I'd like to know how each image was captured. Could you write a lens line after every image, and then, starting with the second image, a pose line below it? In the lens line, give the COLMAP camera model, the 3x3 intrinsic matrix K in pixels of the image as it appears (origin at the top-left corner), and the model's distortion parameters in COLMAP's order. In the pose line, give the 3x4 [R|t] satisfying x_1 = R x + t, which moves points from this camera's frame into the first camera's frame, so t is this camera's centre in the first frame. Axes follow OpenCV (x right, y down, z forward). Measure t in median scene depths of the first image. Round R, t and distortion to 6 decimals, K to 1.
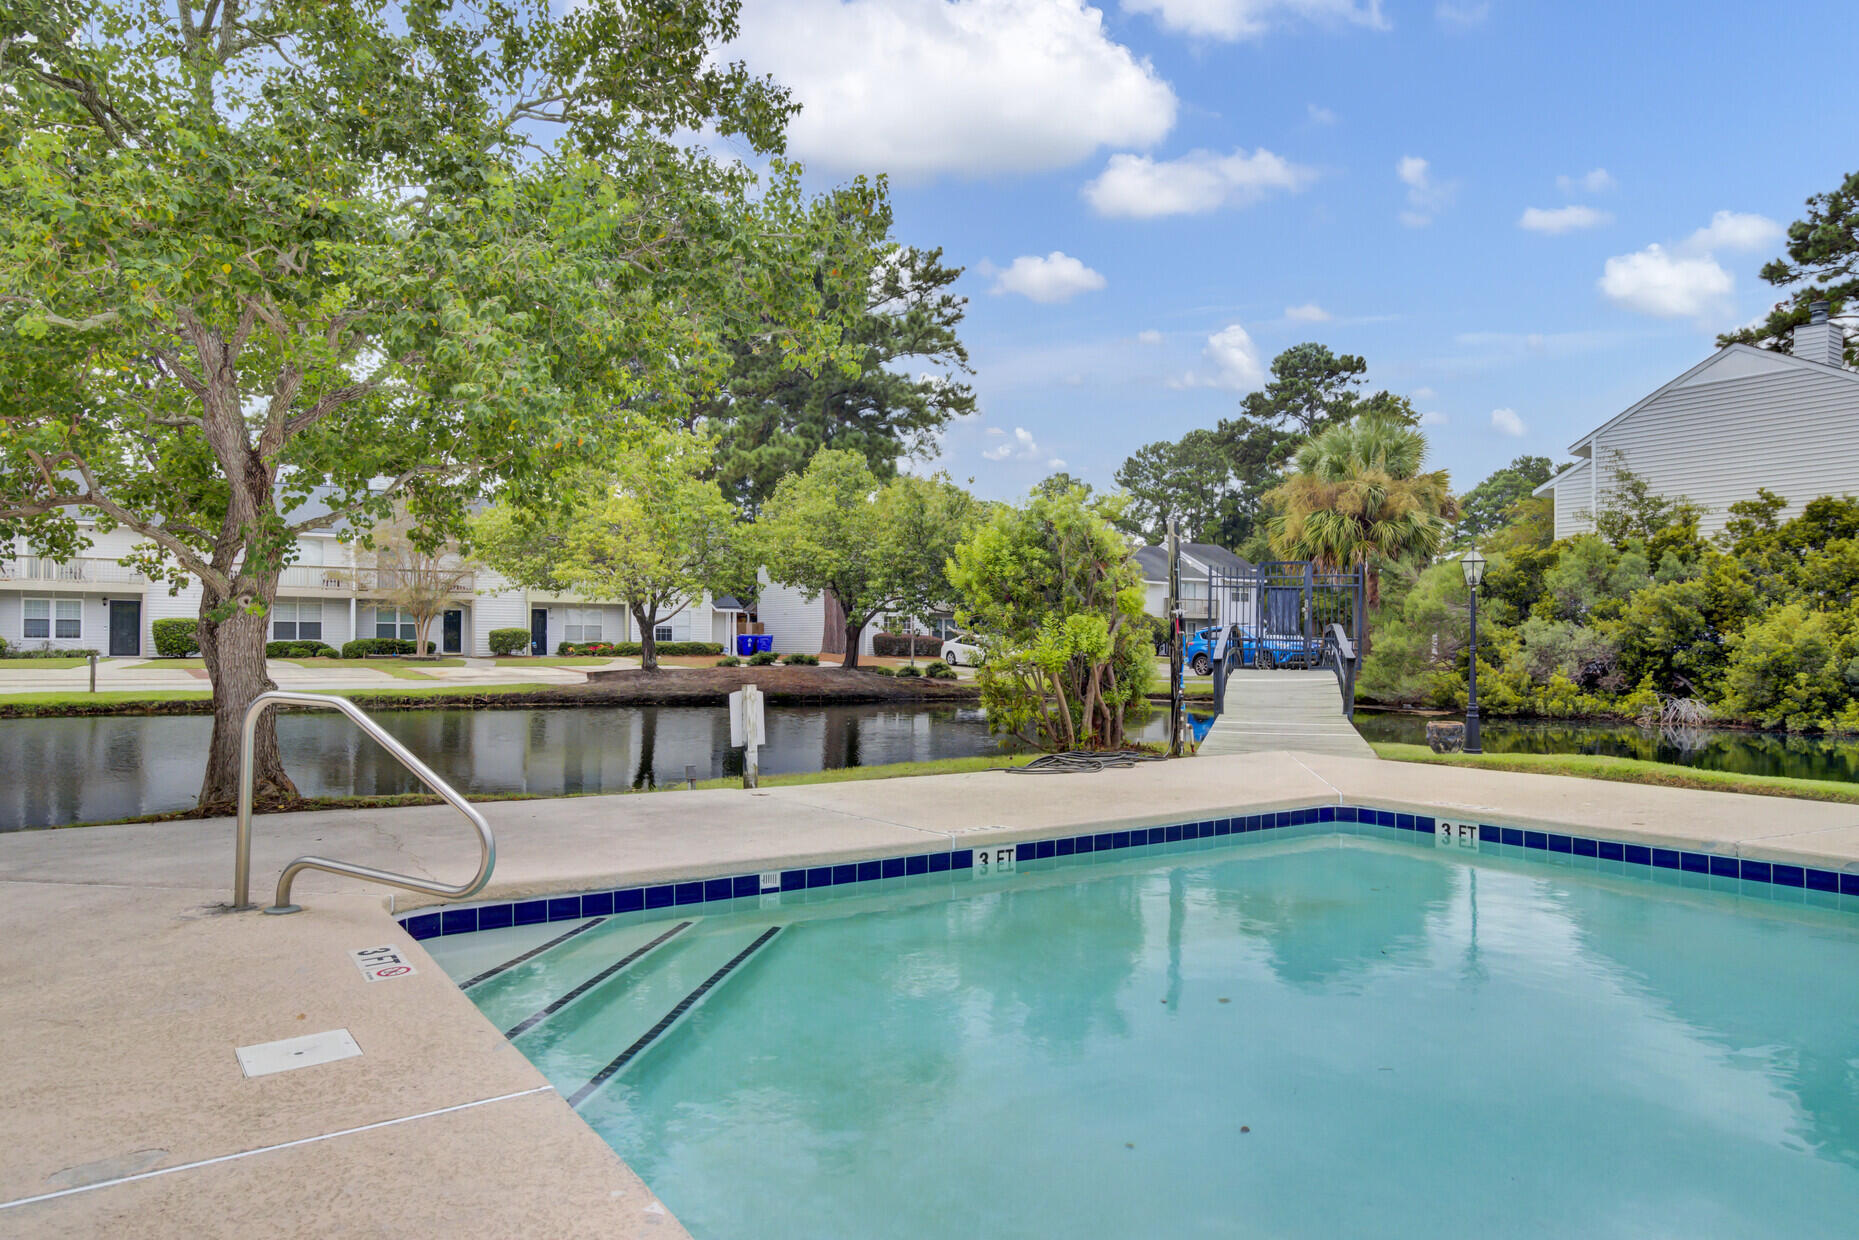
lens RADIAL K [[1205.6, 0, 929.5], [0, 1205.6, 620.0], [0, 0, 1]] dist [-0.003394, -0.000368]
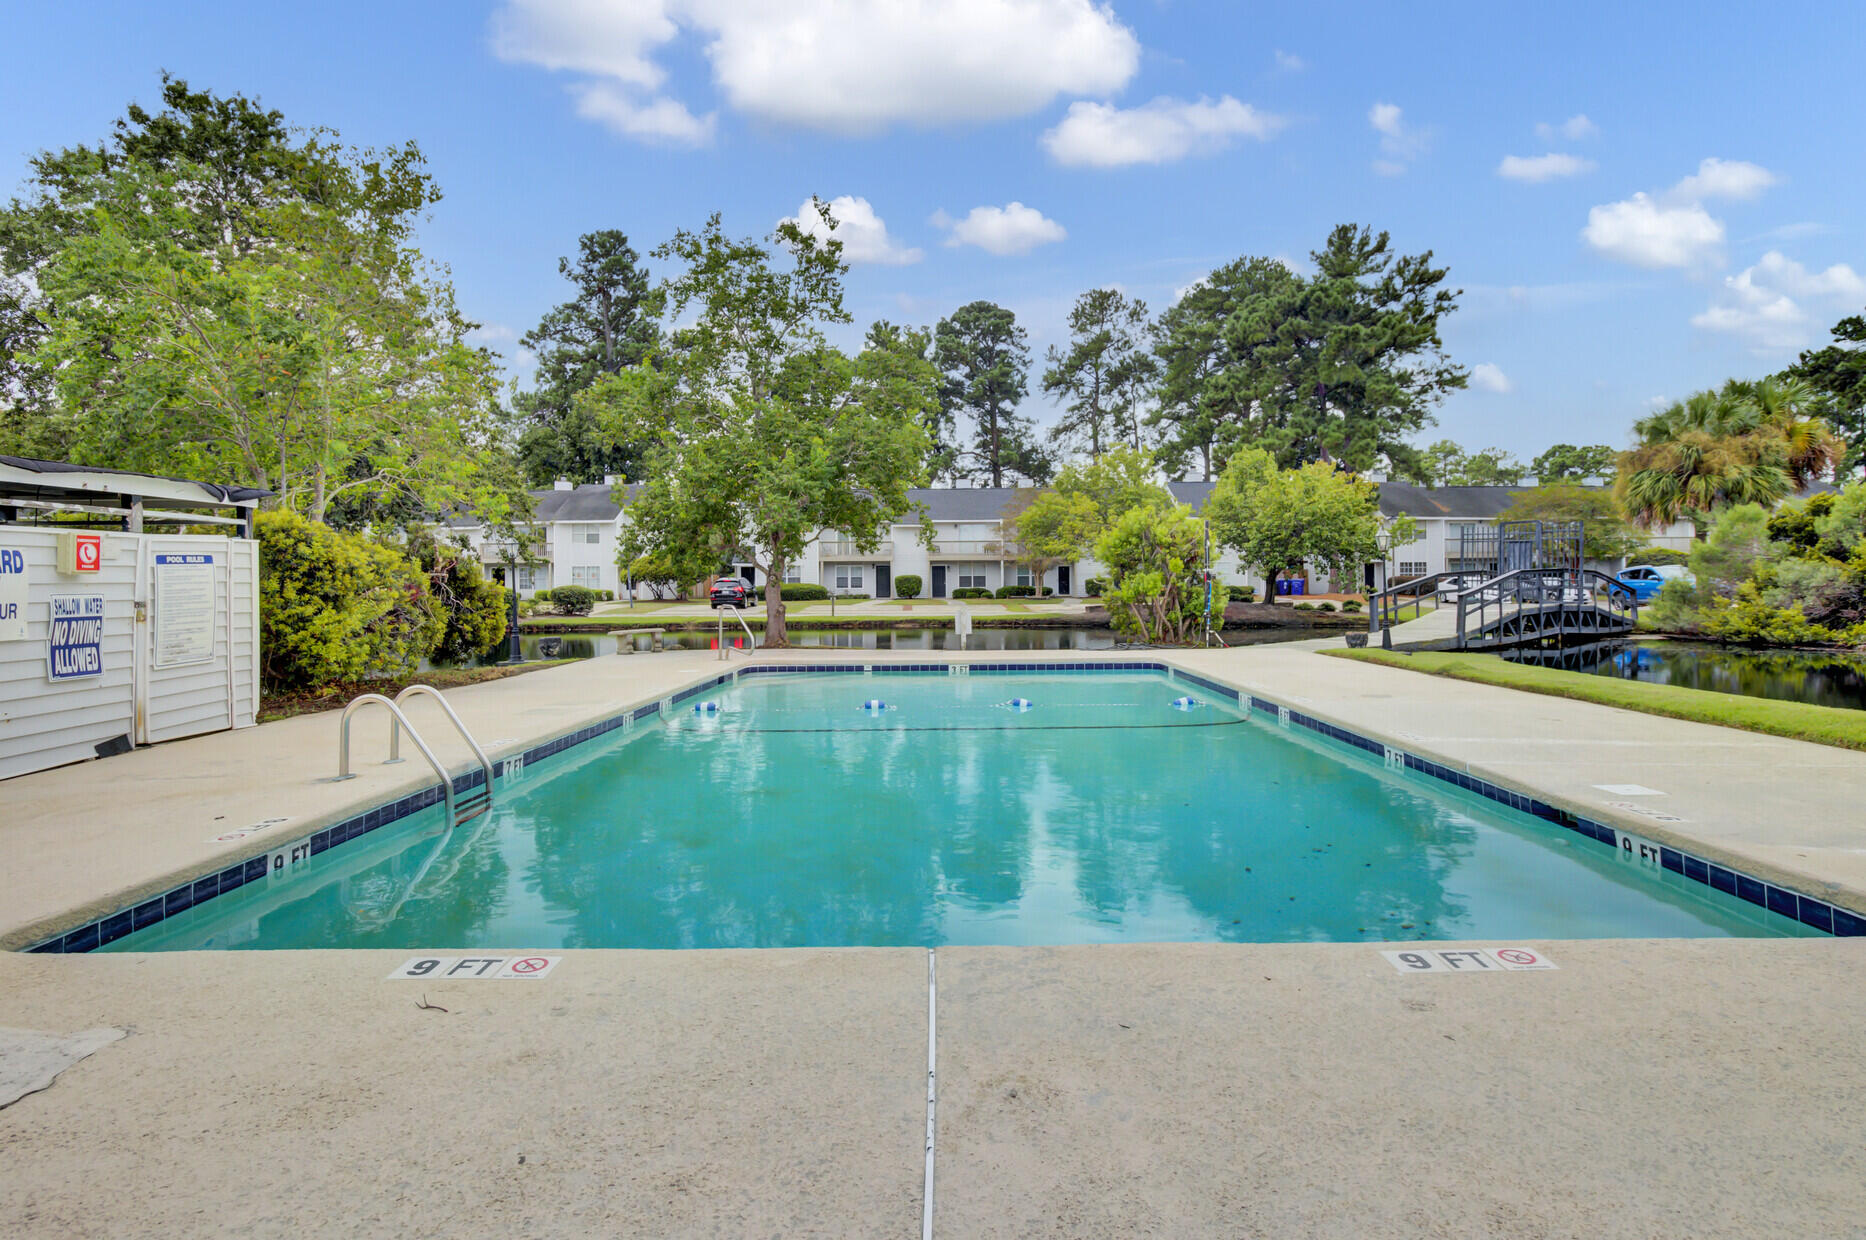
lens RADIAL K [[1051.0, 0, 933.0], [0, 1051.0, 620.0], [0, 0, 1]] dist [0.000854, 0.000811]
pose [[0.813084, 0.008078, -0.582090, 0.250330], [0.022103, 0.998754, 0.044735, -0.003707], [0.581726, -0.049240, 0.811893, -0.172455]]
